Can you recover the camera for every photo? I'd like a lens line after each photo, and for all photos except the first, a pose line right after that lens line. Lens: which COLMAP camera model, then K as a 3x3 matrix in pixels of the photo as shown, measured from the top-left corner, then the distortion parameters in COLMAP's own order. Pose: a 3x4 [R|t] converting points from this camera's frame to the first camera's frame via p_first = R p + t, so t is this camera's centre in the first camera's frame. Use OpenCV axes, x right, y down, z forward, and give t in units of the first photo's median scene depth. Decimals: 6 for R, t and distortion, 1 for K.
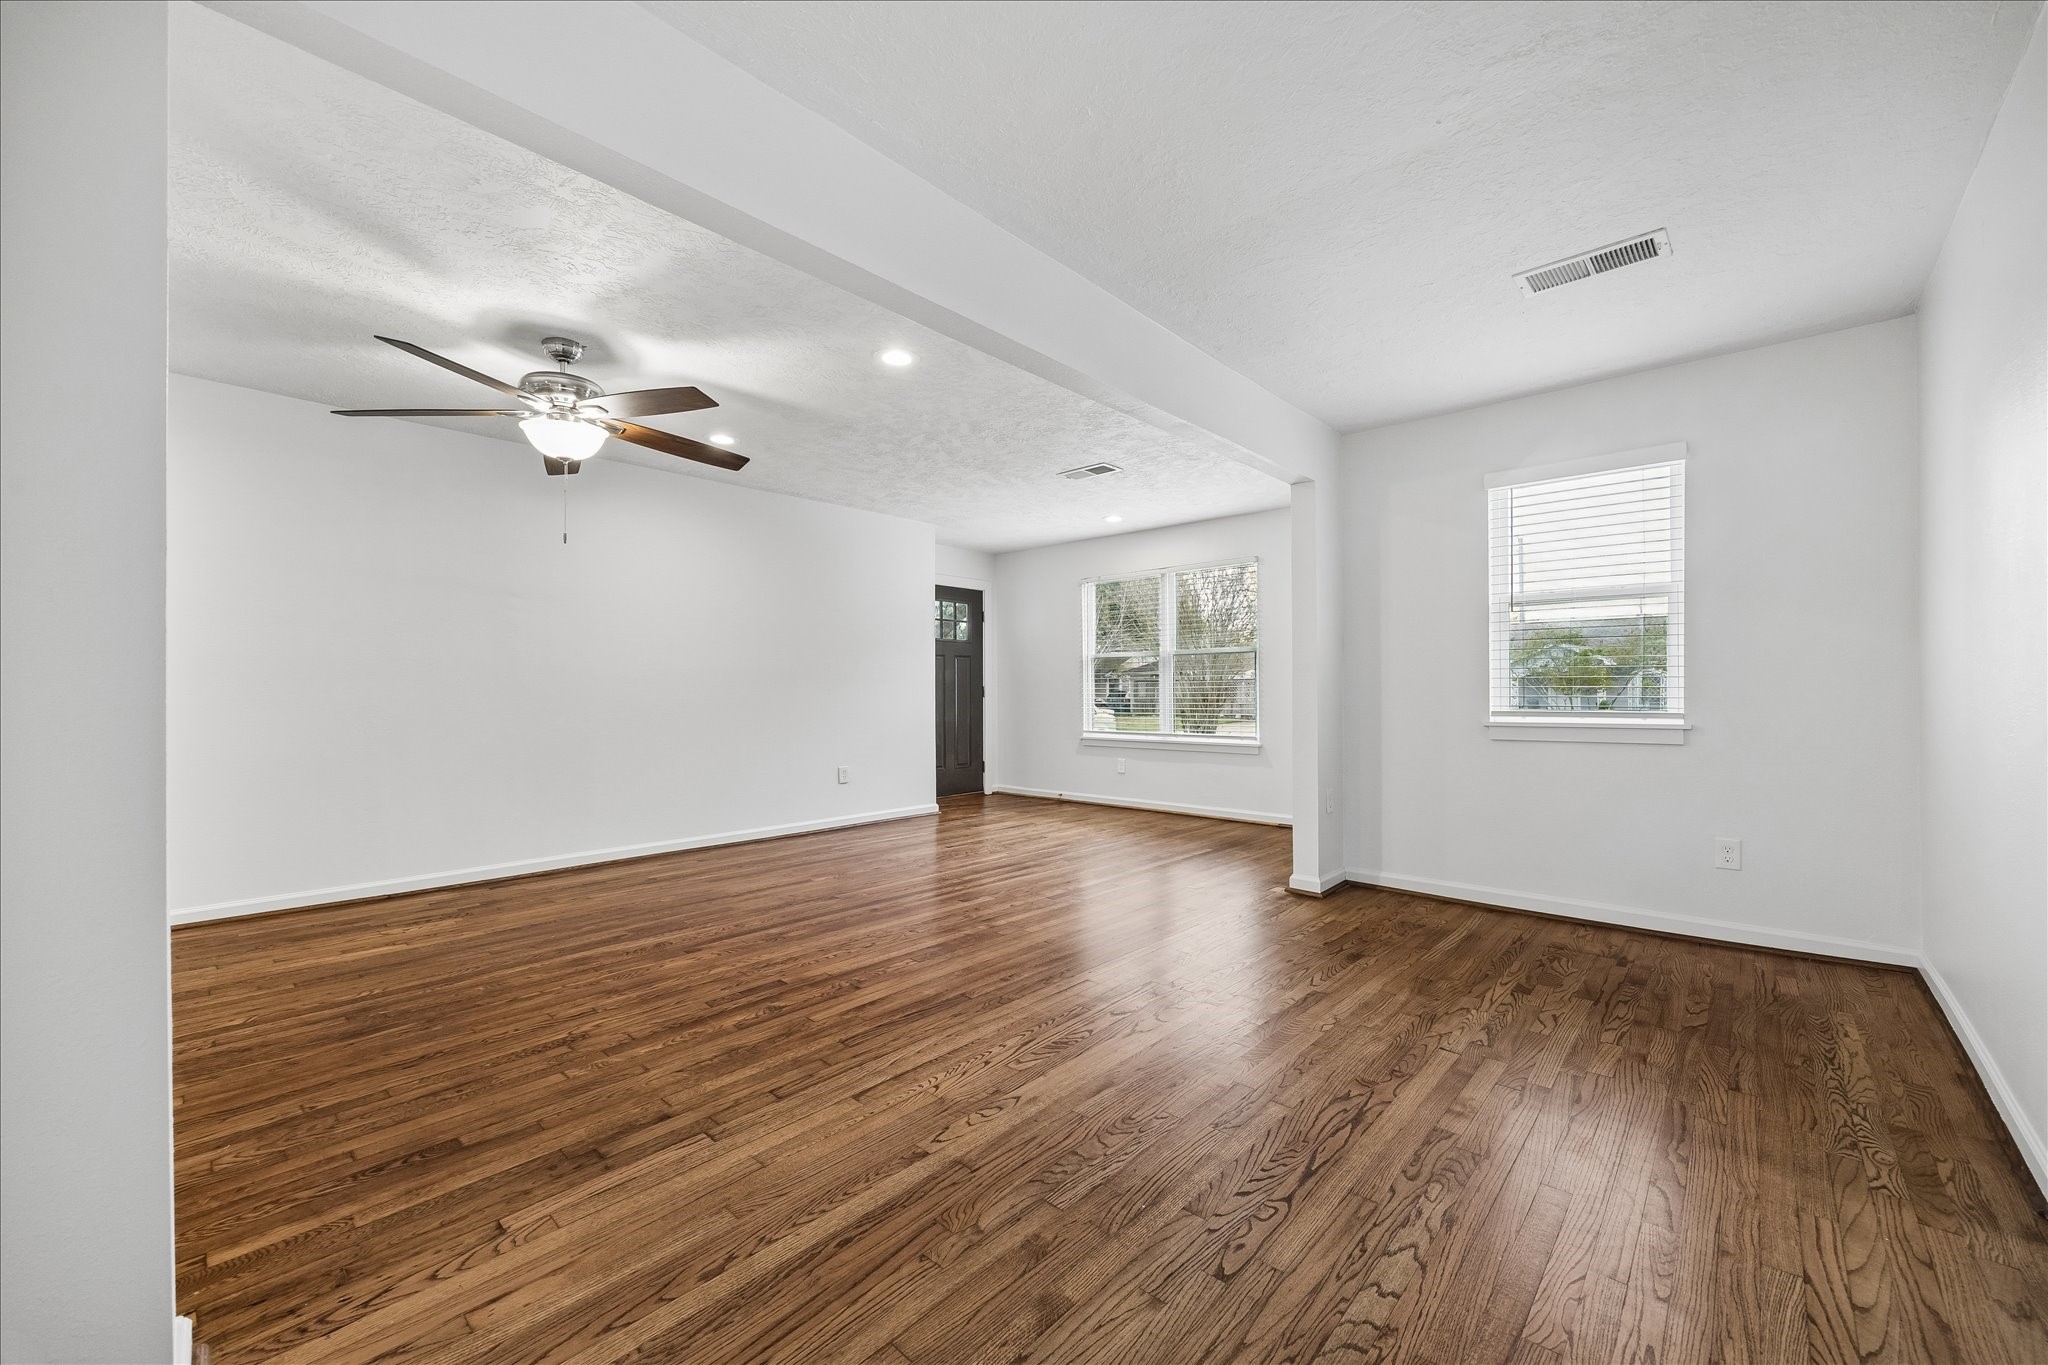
lens RADIAL K [[788.6, 0, 1036.3], [0, 788.6, 682.3], [0, 0, 1]] dist [0.000991, 0.000051]
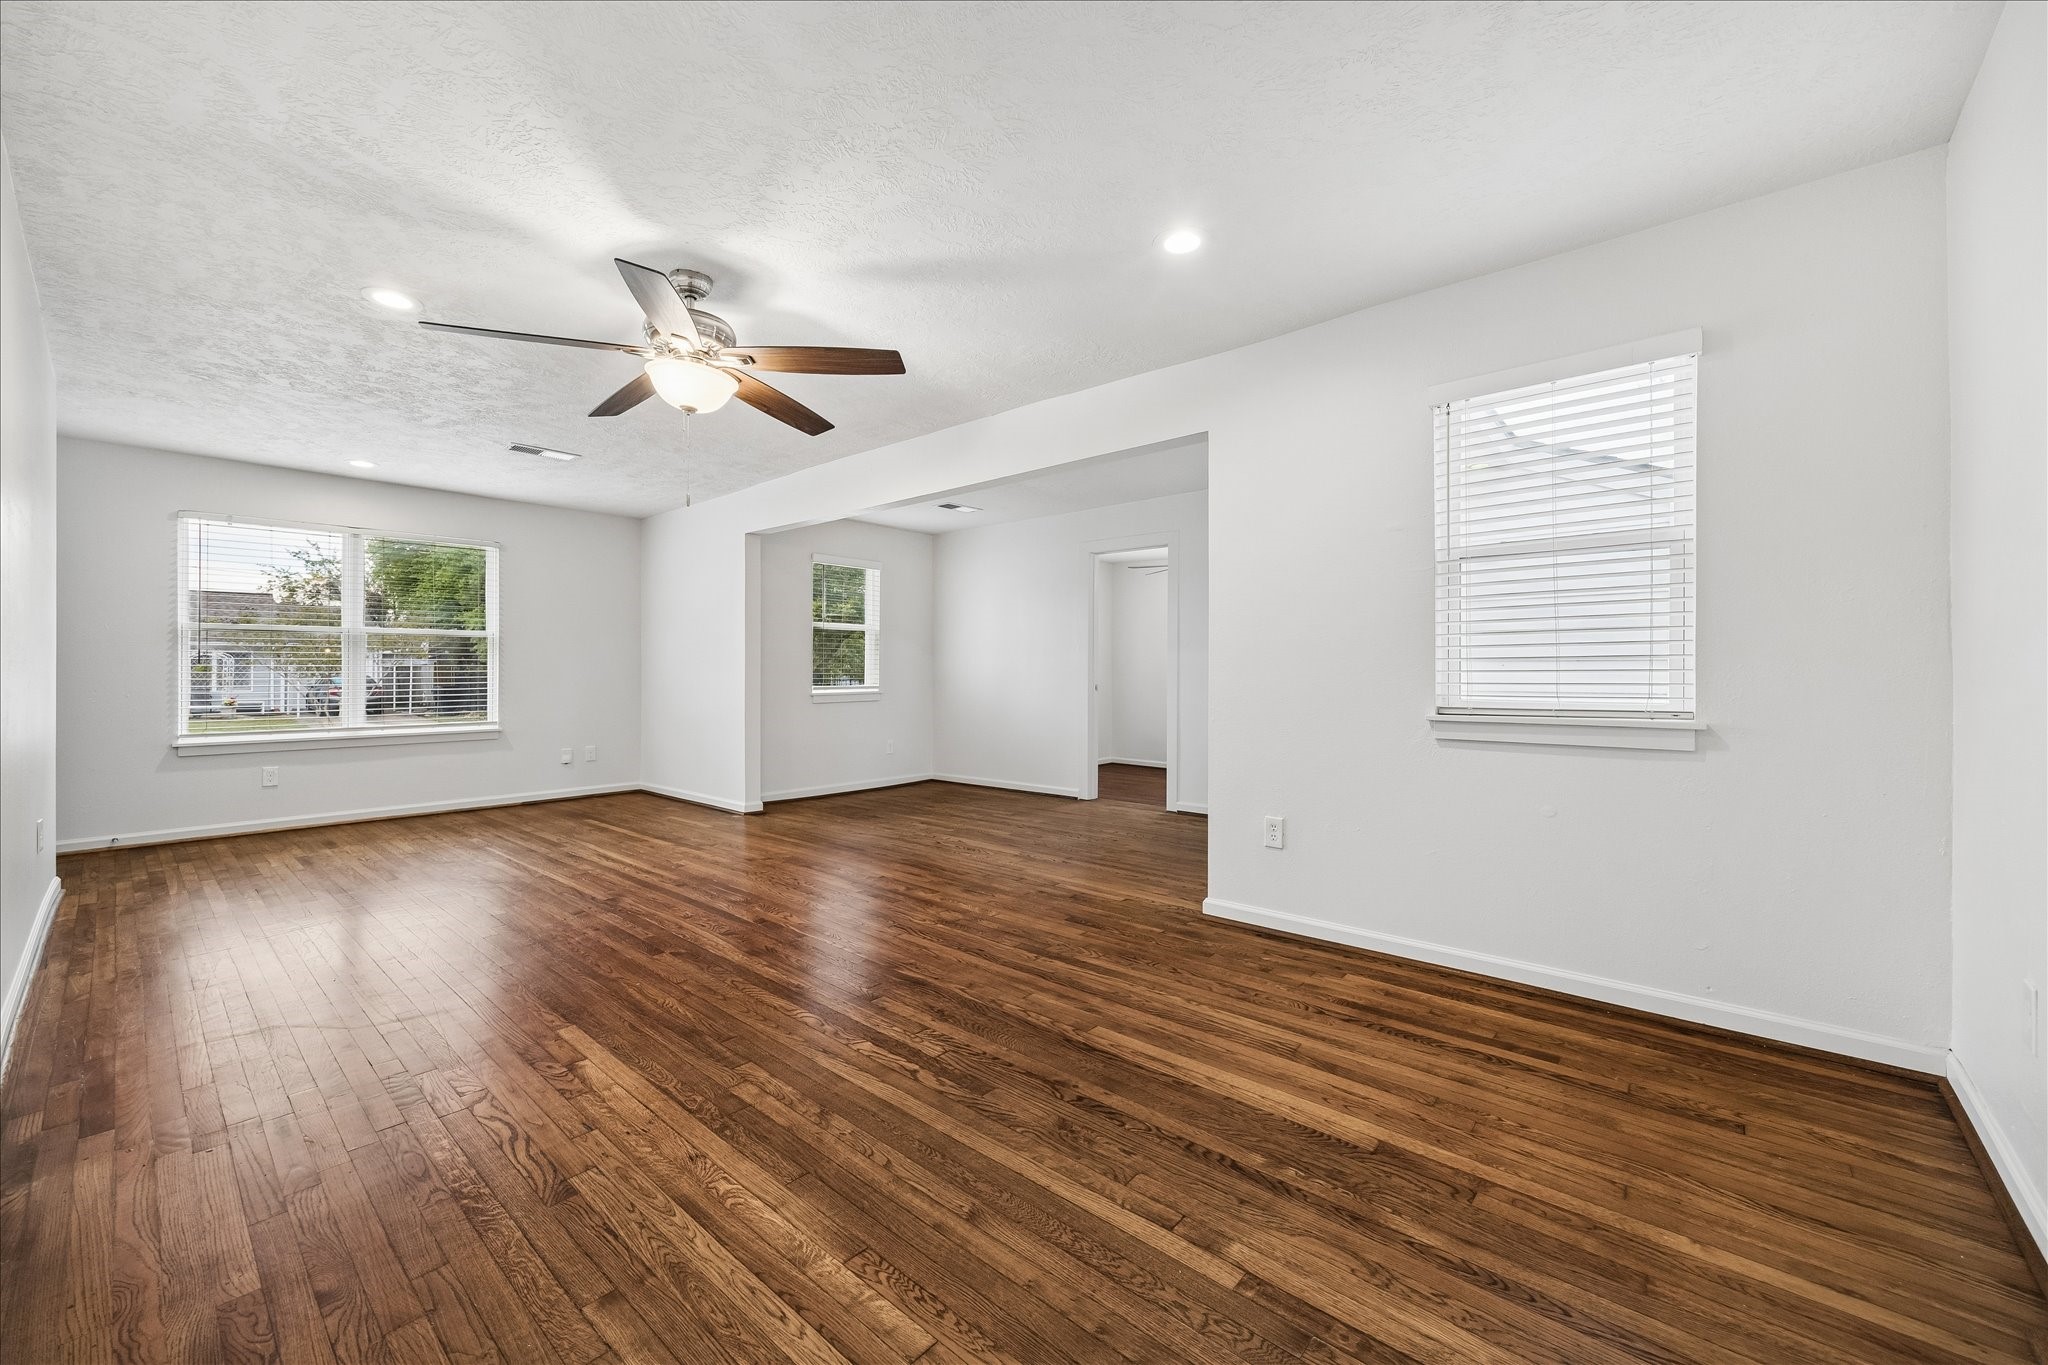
lens RADIAL K [[788.6, 0, 1036.8], [0, 788.6, 683.3], [0, 0, 1]] dist [0.000991, 0.000051]
pose [[-0.022405, -0.008792, 0.999710, -1.954899], [-0.013542, 0.999872, 0.008490, 0.001978], [-0.999657, -0.013348, -0.022521, 0.839754]]
